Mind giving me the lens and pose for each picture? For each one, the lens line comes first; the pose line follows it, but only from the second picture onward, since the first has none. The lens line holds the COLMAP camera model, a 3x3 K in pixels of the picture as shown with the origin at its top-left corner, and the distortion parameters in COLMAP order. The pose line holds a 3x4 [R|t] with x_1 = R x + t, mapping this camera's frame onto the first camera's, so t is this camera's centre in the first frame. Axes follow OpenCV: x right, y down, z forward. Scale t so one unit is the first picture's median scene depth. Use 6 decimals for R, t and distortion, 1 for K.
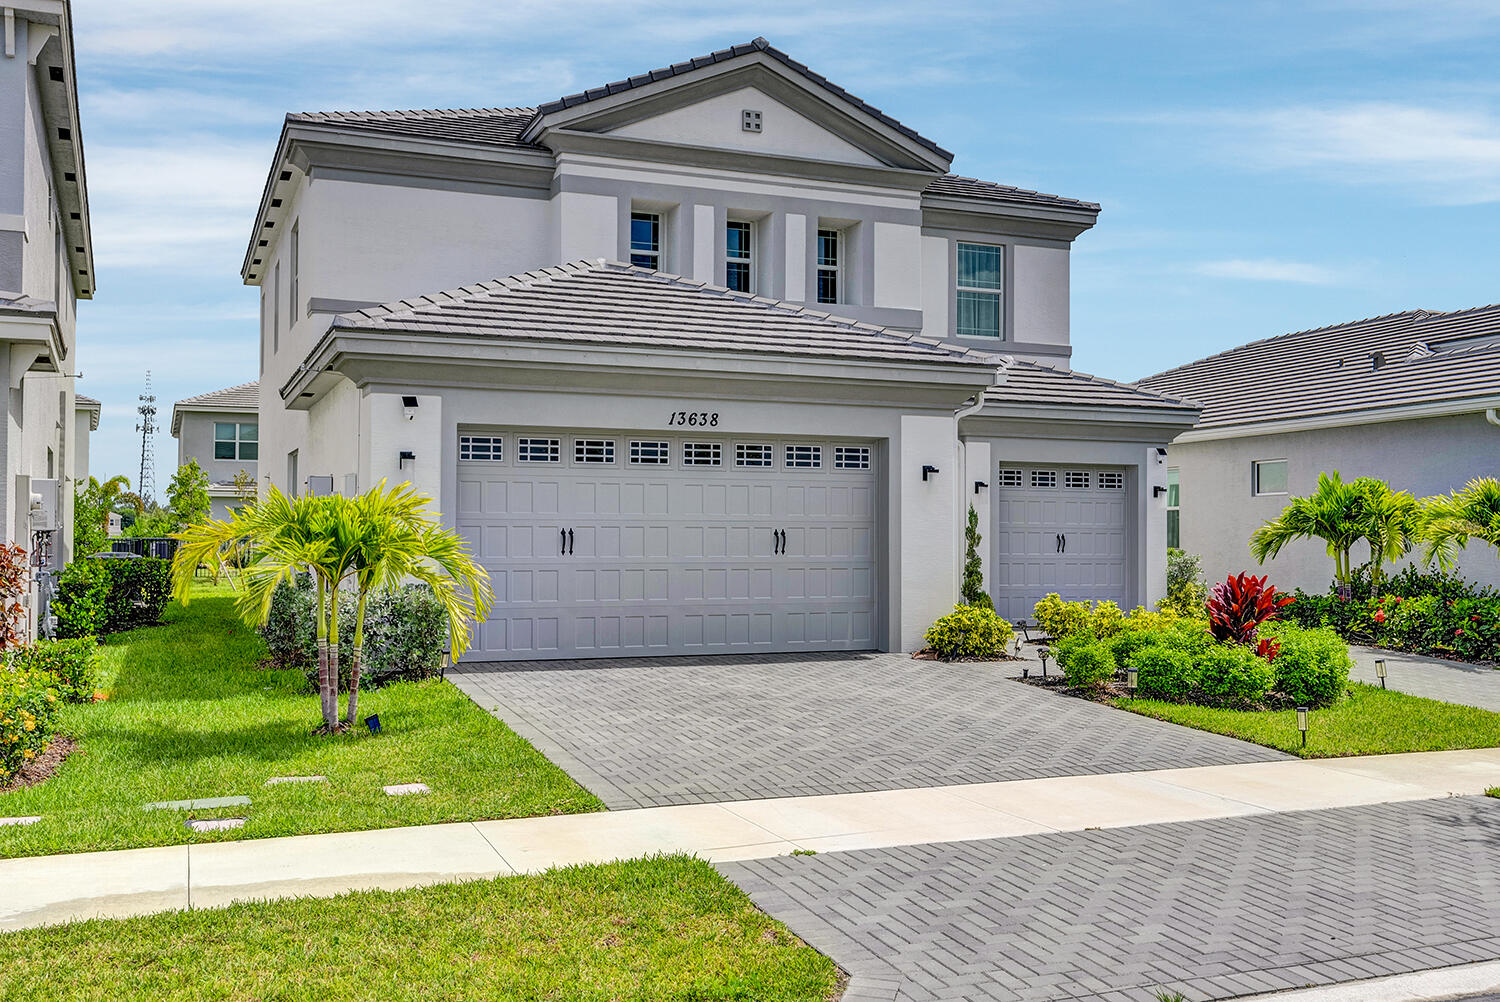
lens RADIAL K [[1470.6, 0, 750.0], [0, 1470.6, 501.0], [0, 0, 1]] dist [0.000998, -0.005945]
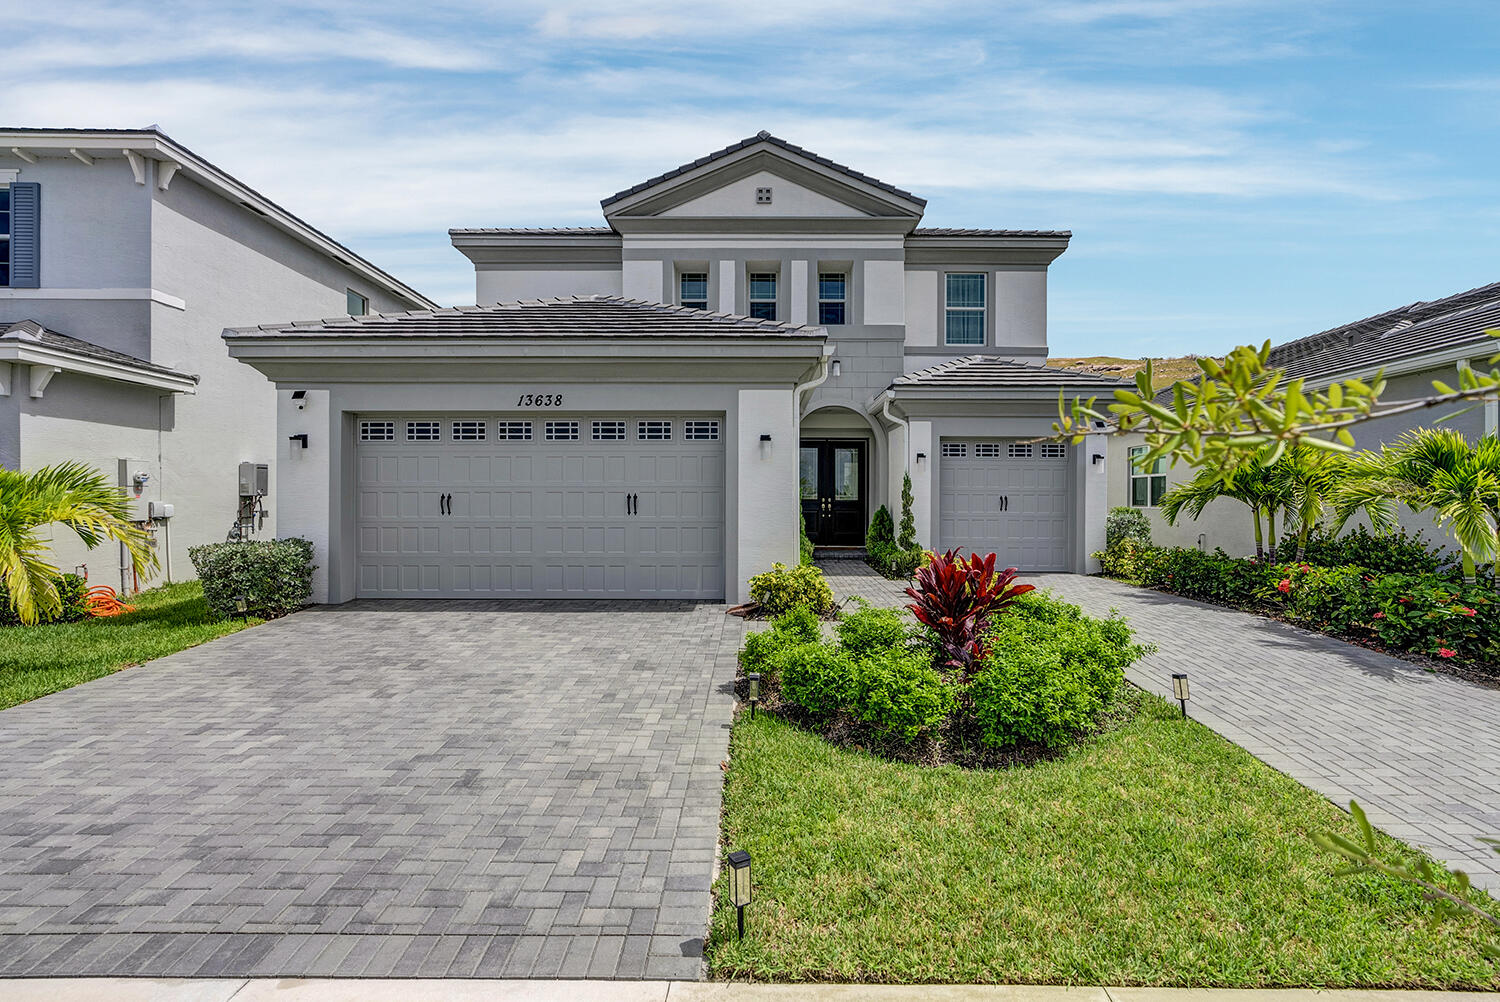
lens RADIAL K [[680.6, 0, 755.6], [0, 680.6, 496.7], [0, 0, 1]] dist [-0.010225, 0.001369]
pose [[0.922596, -0.001801, -0.385764, 0.249960], [0.011907, 0.999646, 0.023810, 0.007989], [0.385584, -0.026560, 0.922290, 0.424153]]
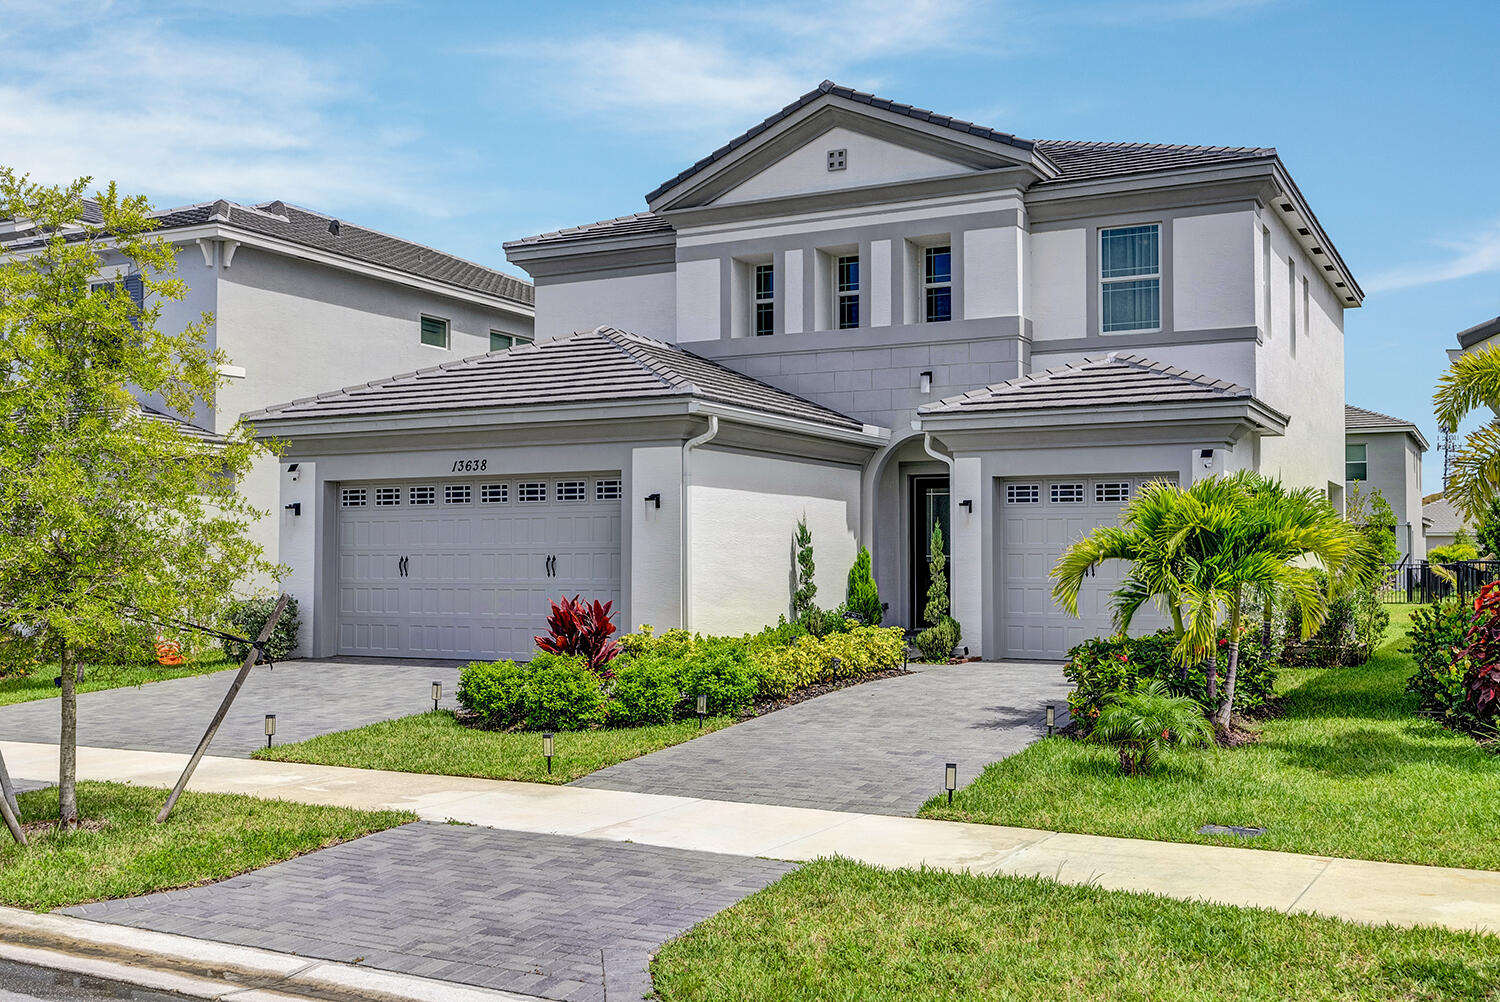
lens RADIAL K [[1461.6, 0, 750.0], [0, 1461.6, 501.0], [0, 0, 1]] dist [-0.001496, -0.007970]
pose [[0.641405, -0.034762, -0.766414, 0.782124], [0.024805, 0.999390, -0.024570, 0.006804], [0.766801, -0.003252, 0.641877, 0.303166]]
